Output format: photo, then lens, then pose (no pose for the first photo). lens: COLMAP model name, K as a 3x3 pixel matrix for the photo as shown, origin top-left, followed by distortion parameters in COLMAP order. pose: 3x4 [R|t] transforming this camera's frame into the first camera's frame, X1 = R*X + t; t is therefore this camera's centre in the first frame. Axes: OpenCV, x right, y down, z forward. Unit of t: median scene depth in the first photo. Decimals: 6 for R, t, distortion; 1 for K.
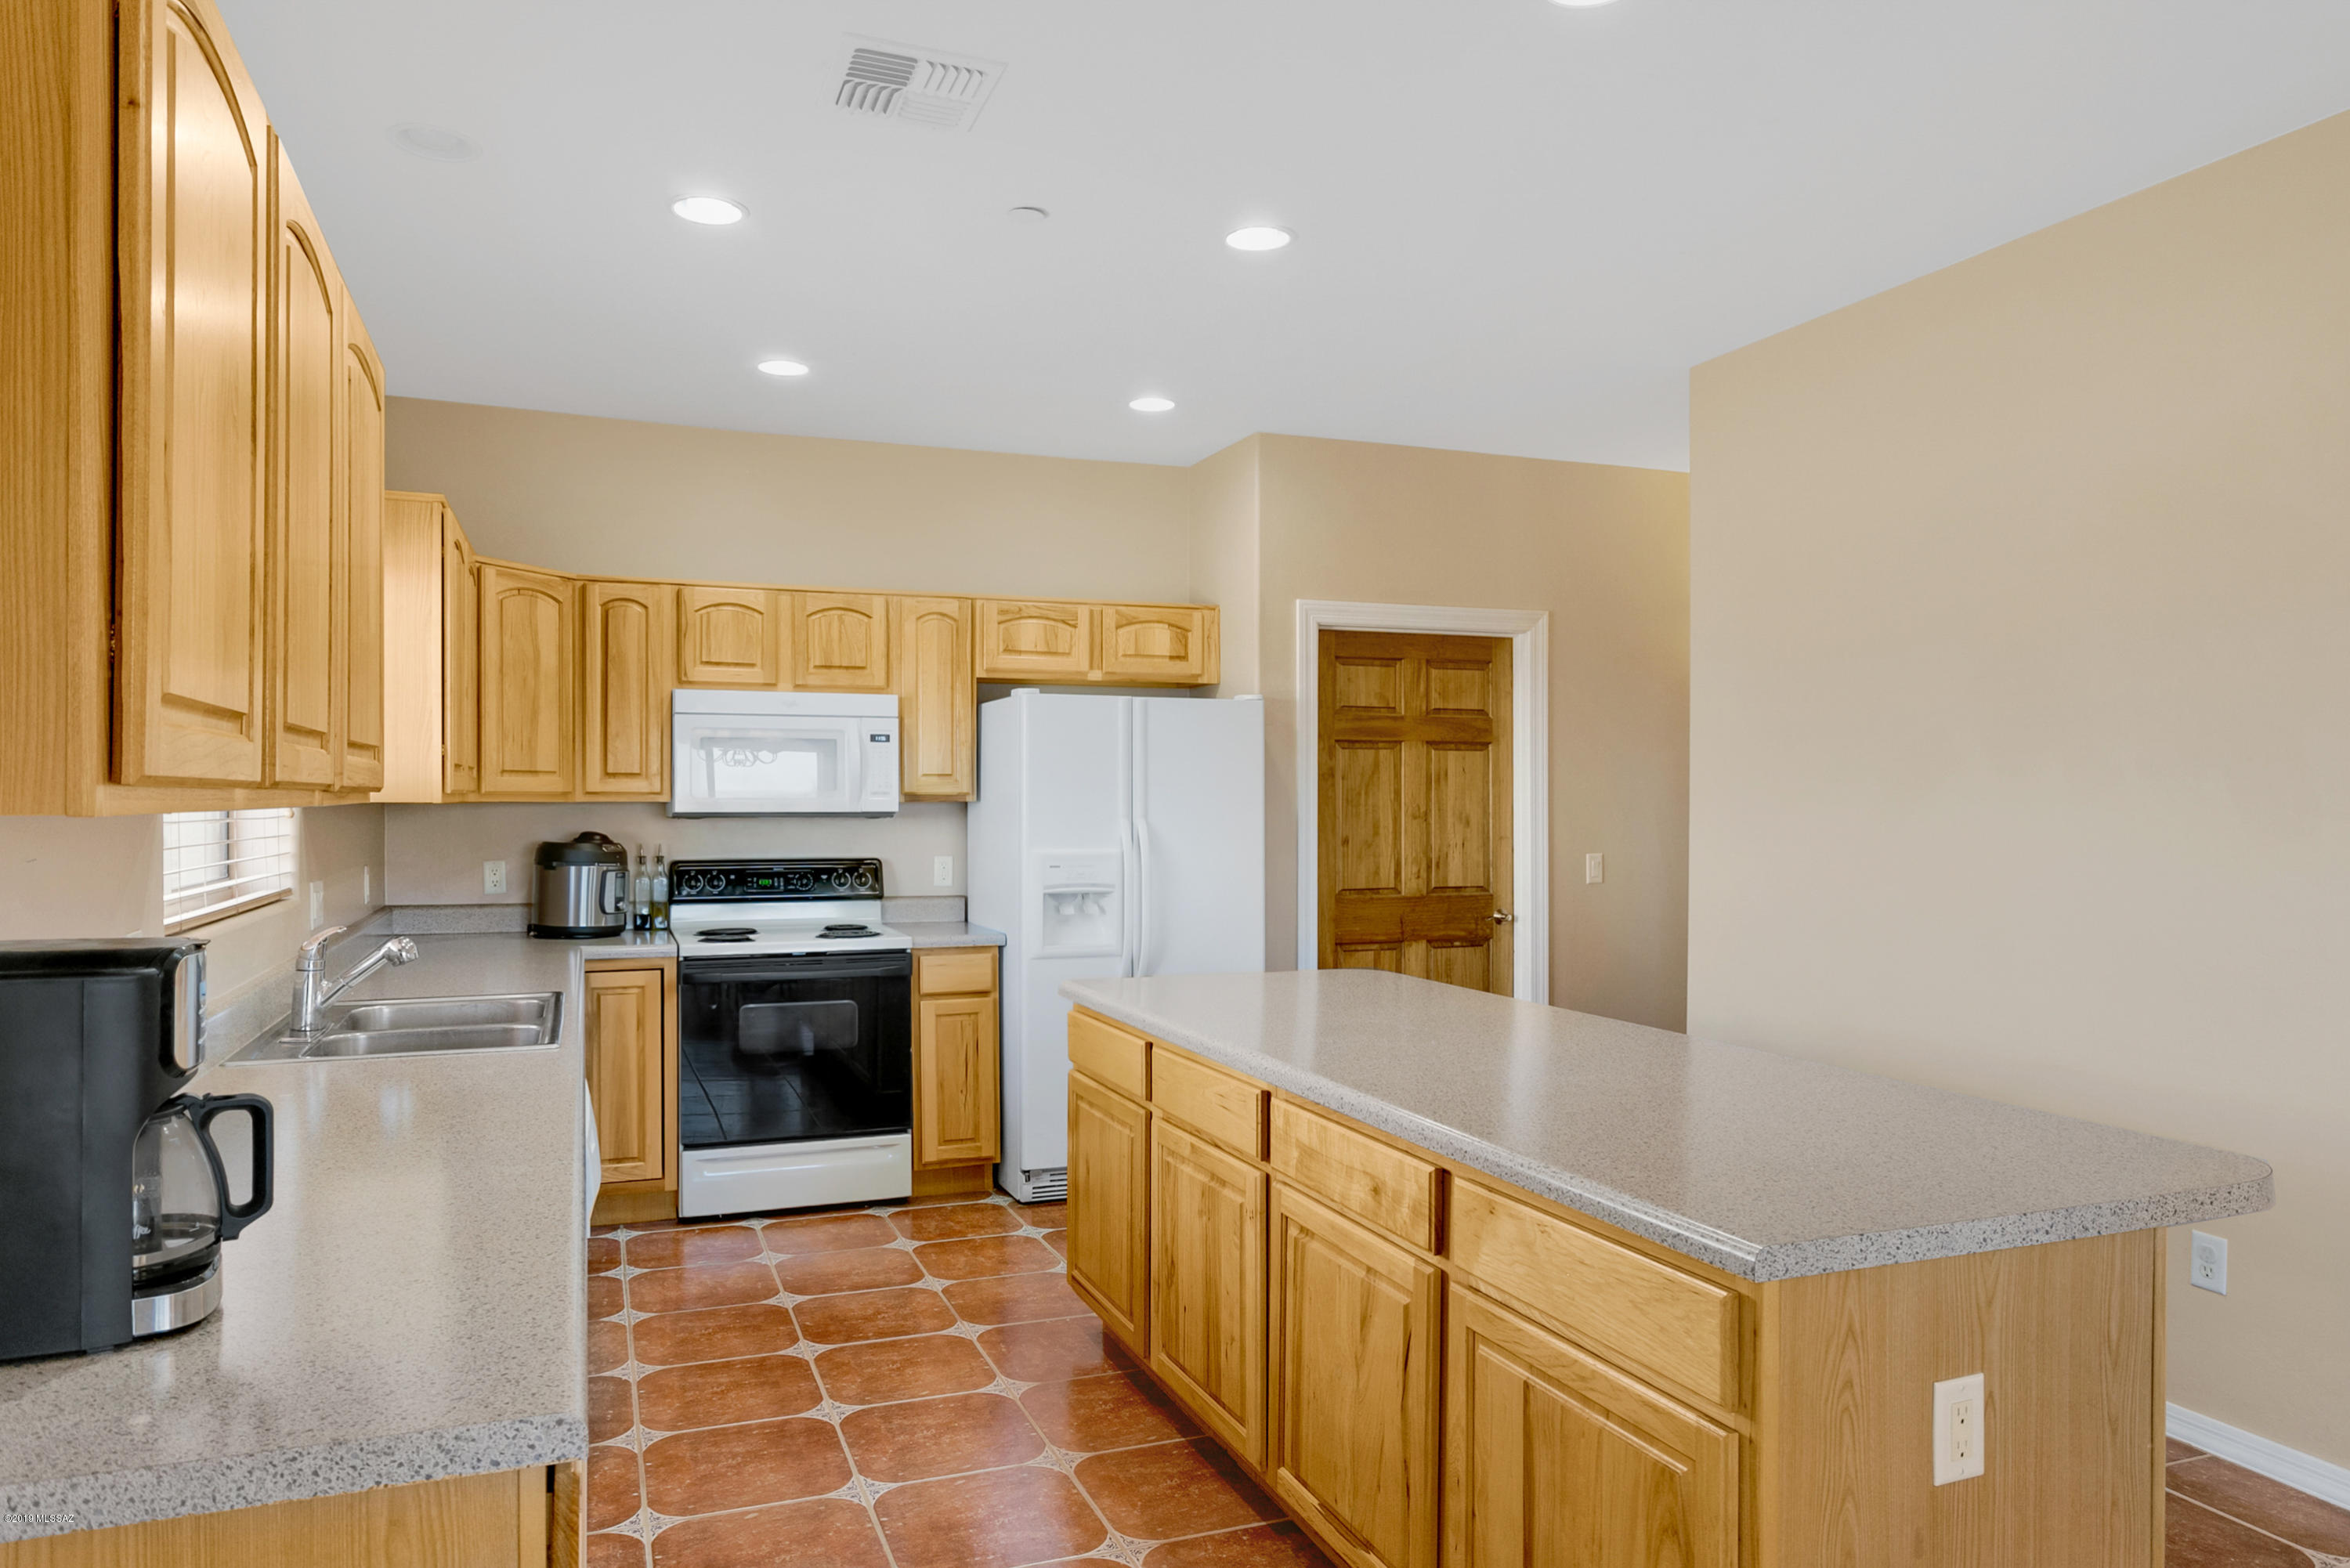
lens RADIAL K [[1549.7, 0, 1173.4], [0, 1549.7, 818.1], [0, 0, 1]] dist [-0.016163, 0.005841]
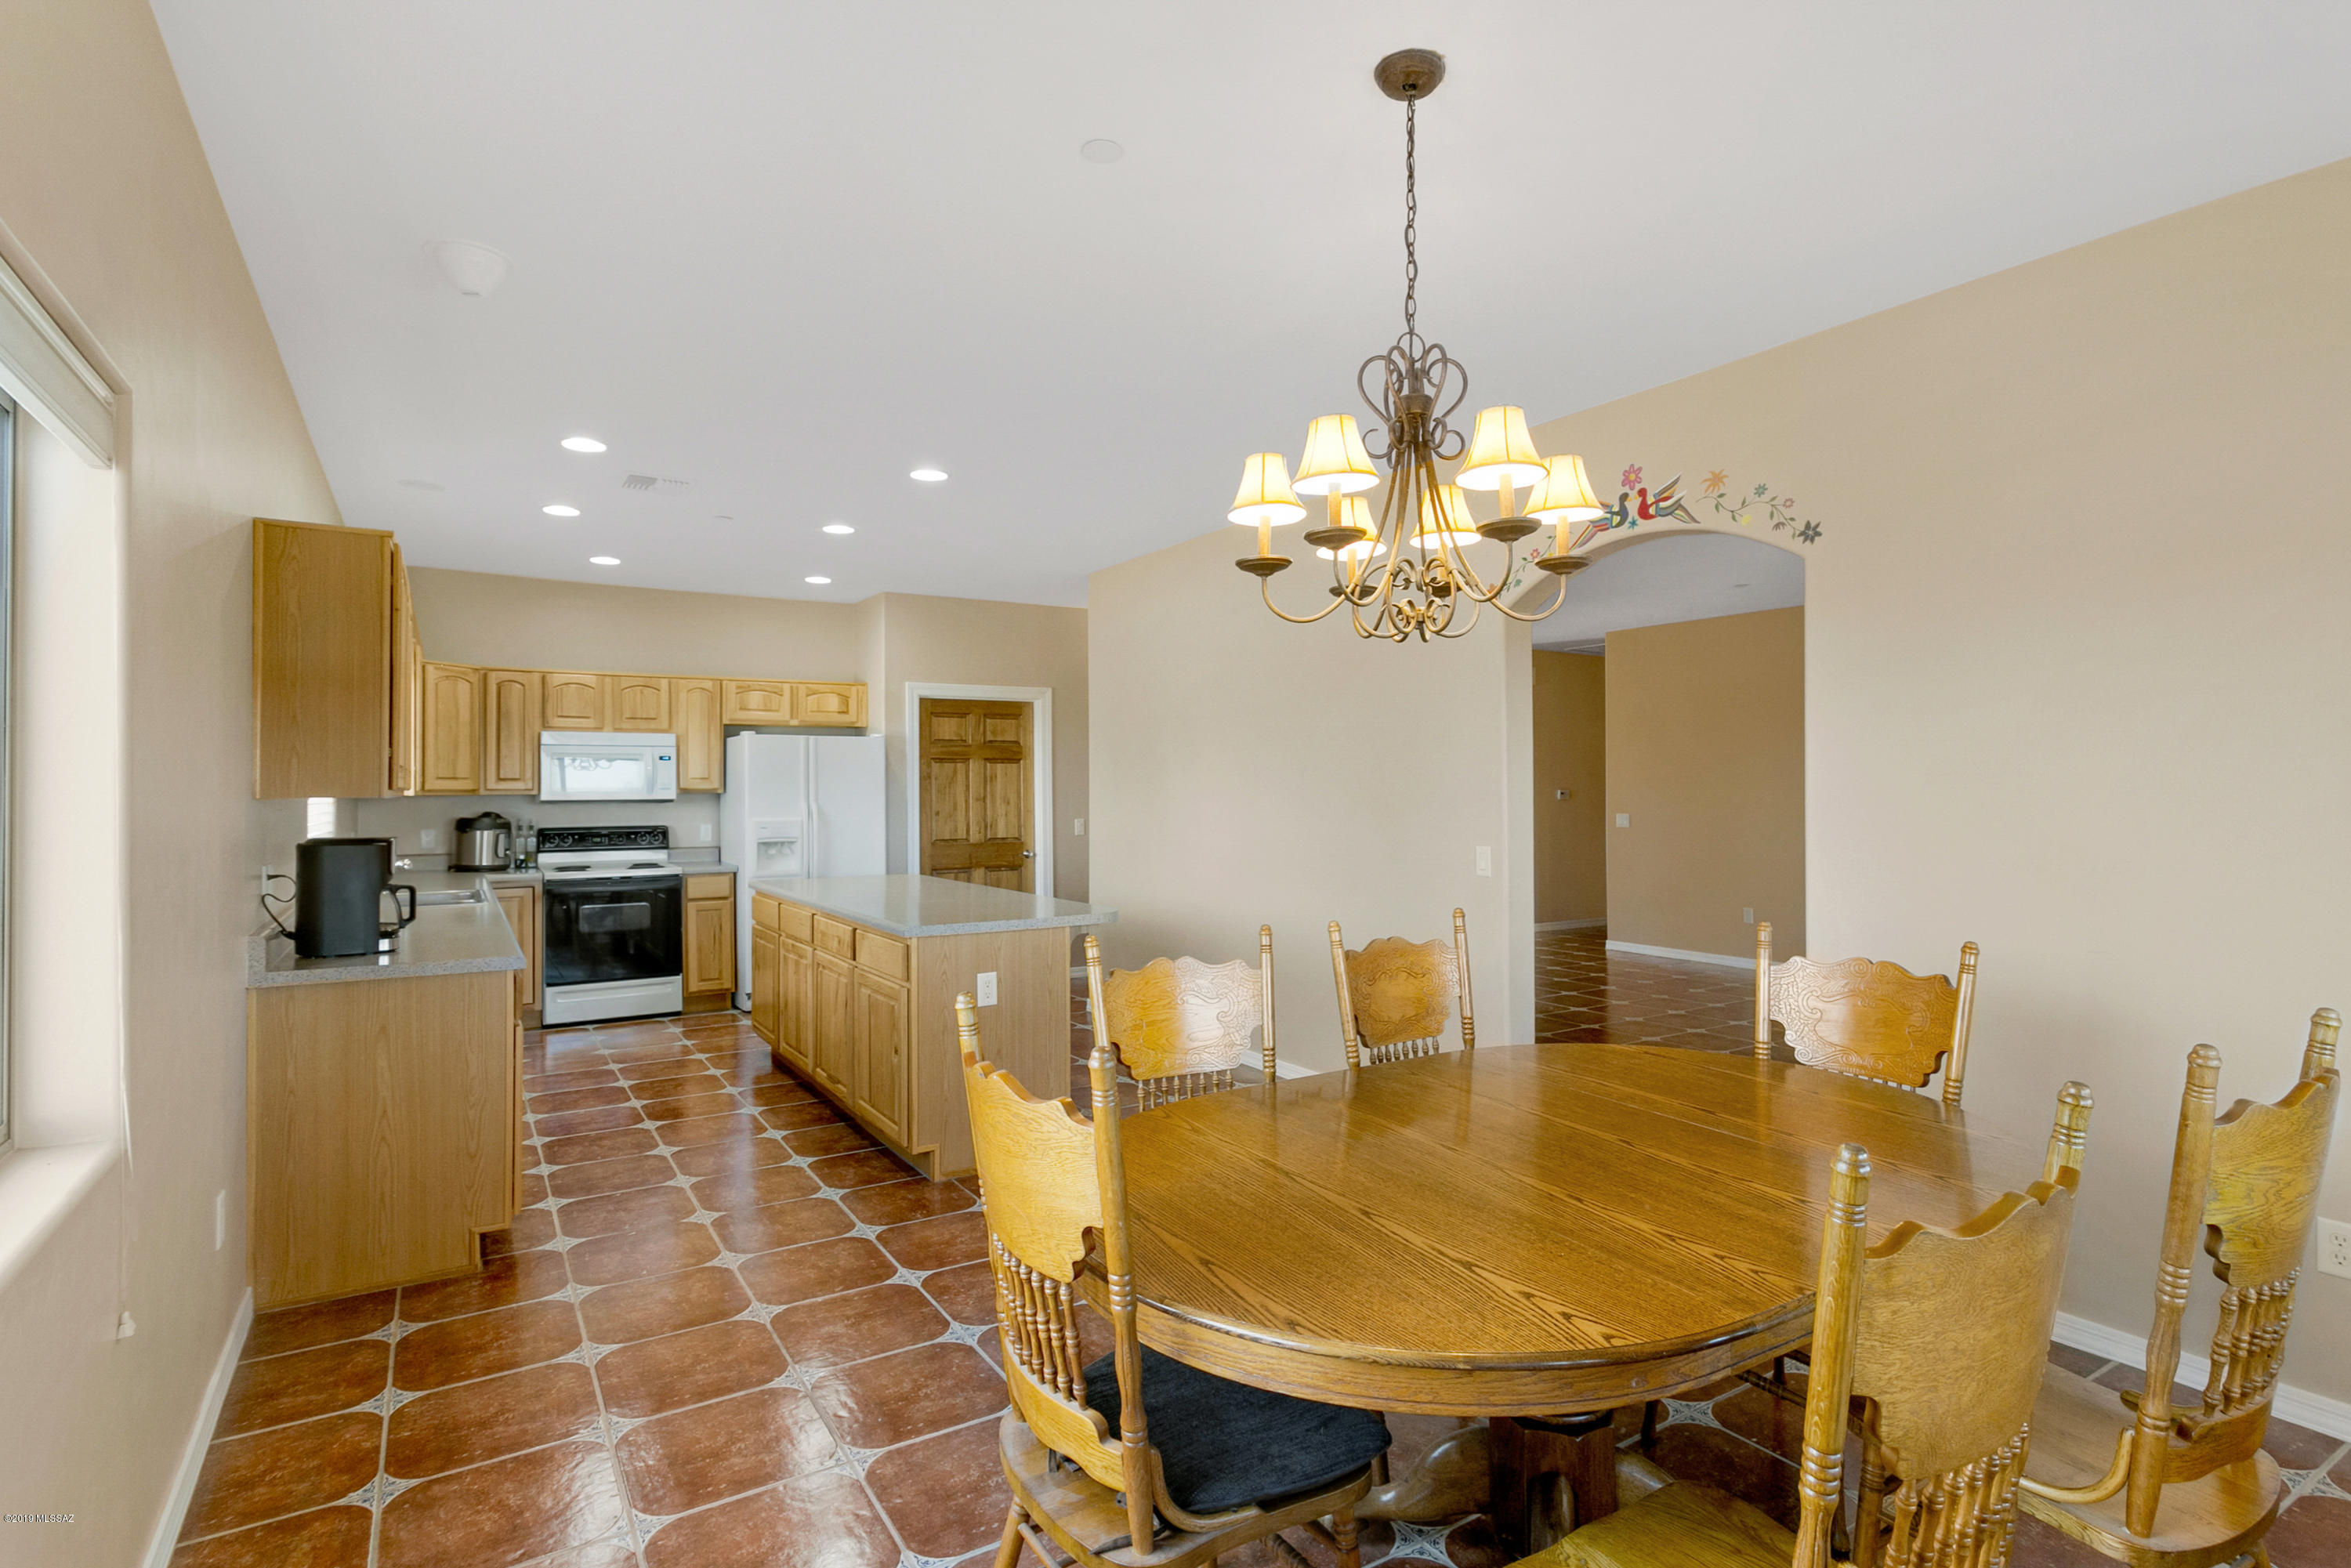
lens RADIAL K [[1182.0, 0, 1175.5], [0, 1182.0, 784.0], [0, 0, 1]] dist [0.003151, 0.000567]
pose [[0.982548, -0.005017, 0.185941, 0.140514], [0.008126, 0.999840, -0.015962, 0.005325], [-0.185832, 0.017194, 0.982431, -0.468463]]
